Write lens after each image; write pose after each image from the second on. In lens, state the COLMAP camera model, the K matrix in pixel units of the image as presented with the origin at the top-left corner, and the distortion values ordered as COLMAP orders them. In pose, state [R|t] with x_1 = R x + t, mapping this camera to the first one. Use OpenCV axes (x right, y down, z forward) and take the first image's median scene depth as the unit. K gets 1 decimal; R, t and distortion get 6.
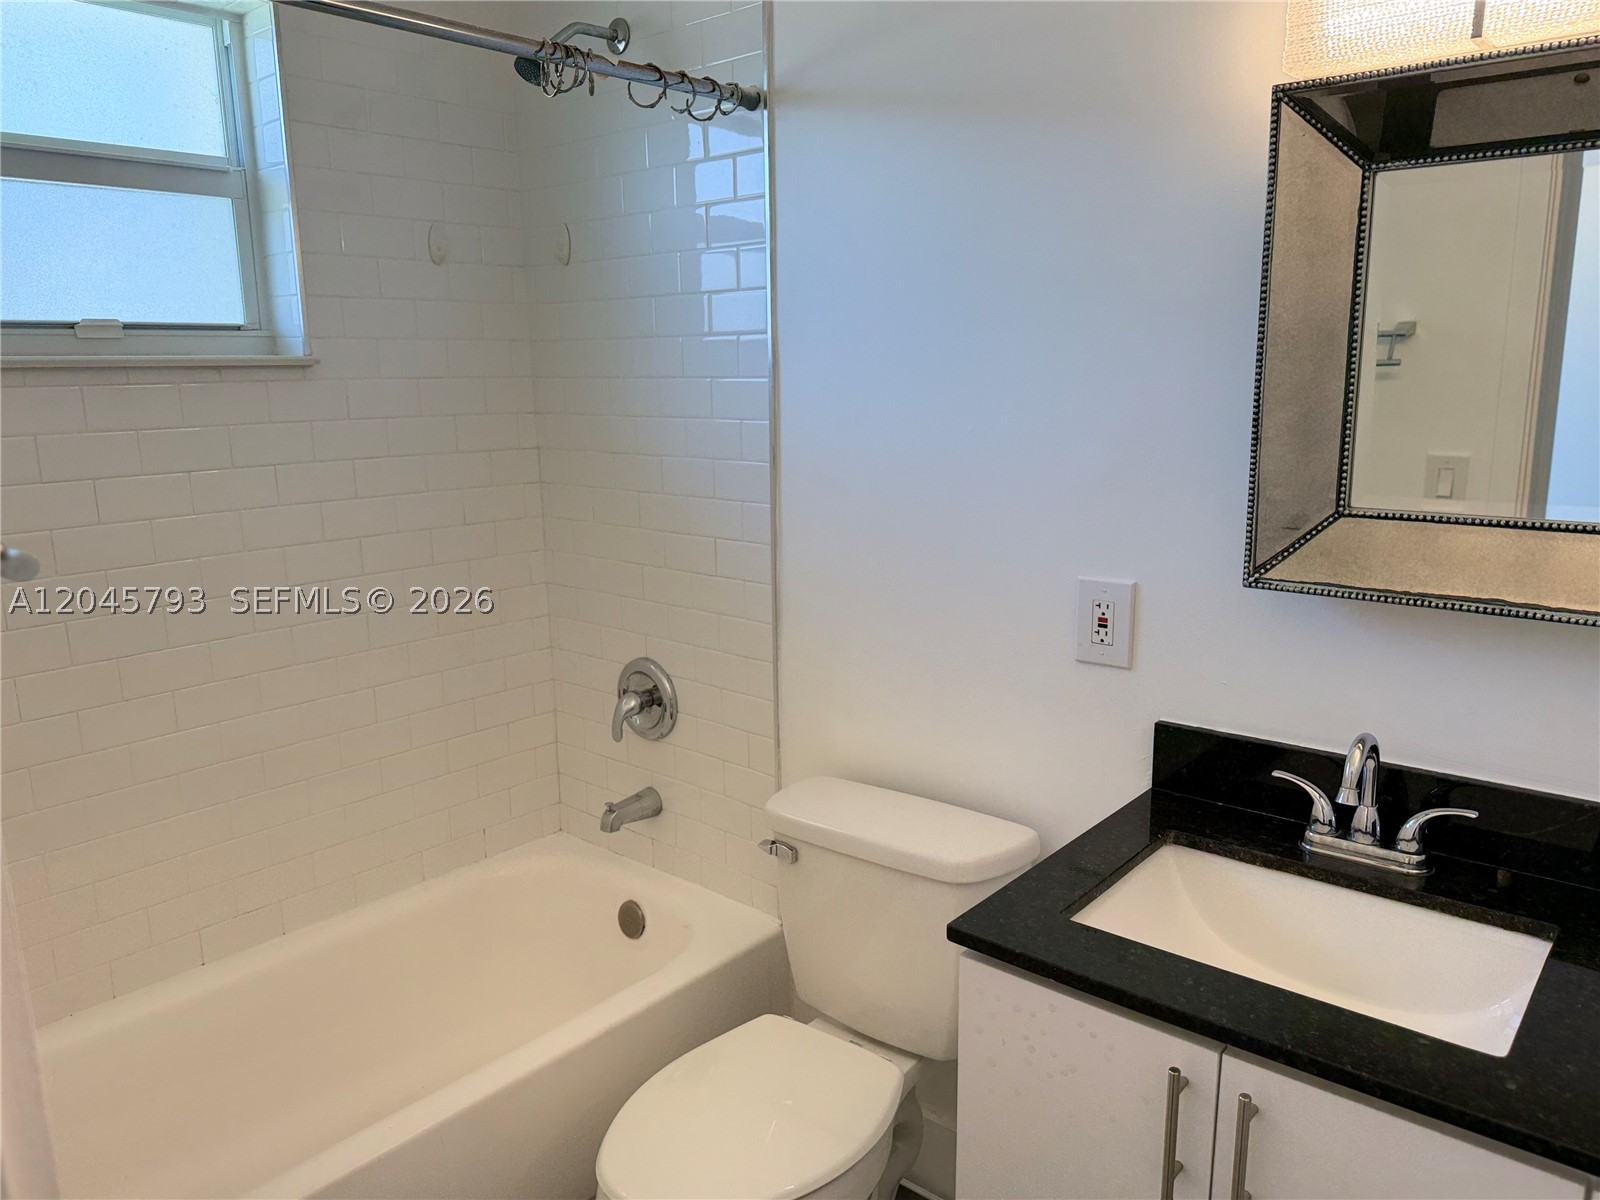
lens RADIAL K [[1124.3, 0, 798.0], [0, 1124.3, 605.8], [0, 0, 1]] dist [0.082031, -0.103348]
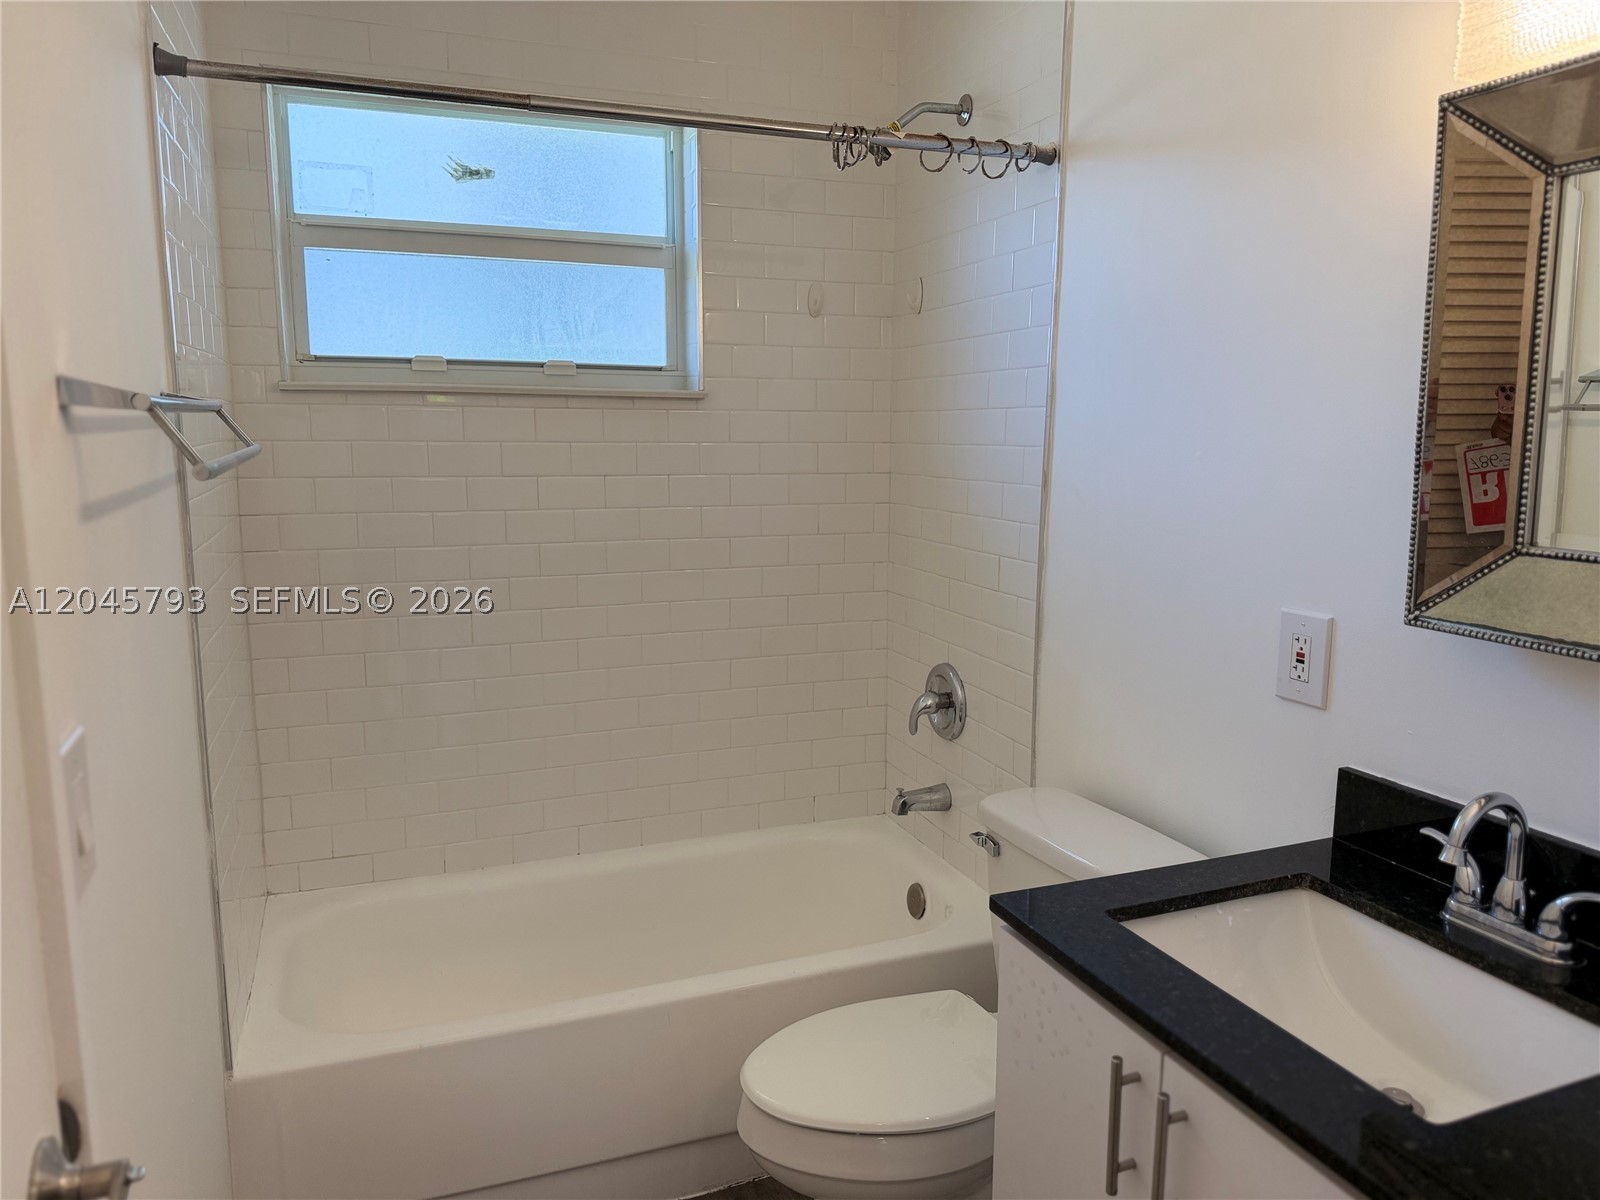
lens RADIAL K [[1124.3, 0, 860.3], [0, 1124.3, 611.9], [0, 0, 1]] dist [0.082031, -0.103348]
pose [[0.890515, 0.089107, -0.446142, 0.376531], [-0.109249, 0.993822, -0.019572, 0.036775], [0.441642, 0.066170, 0.894748, -0.030687]]
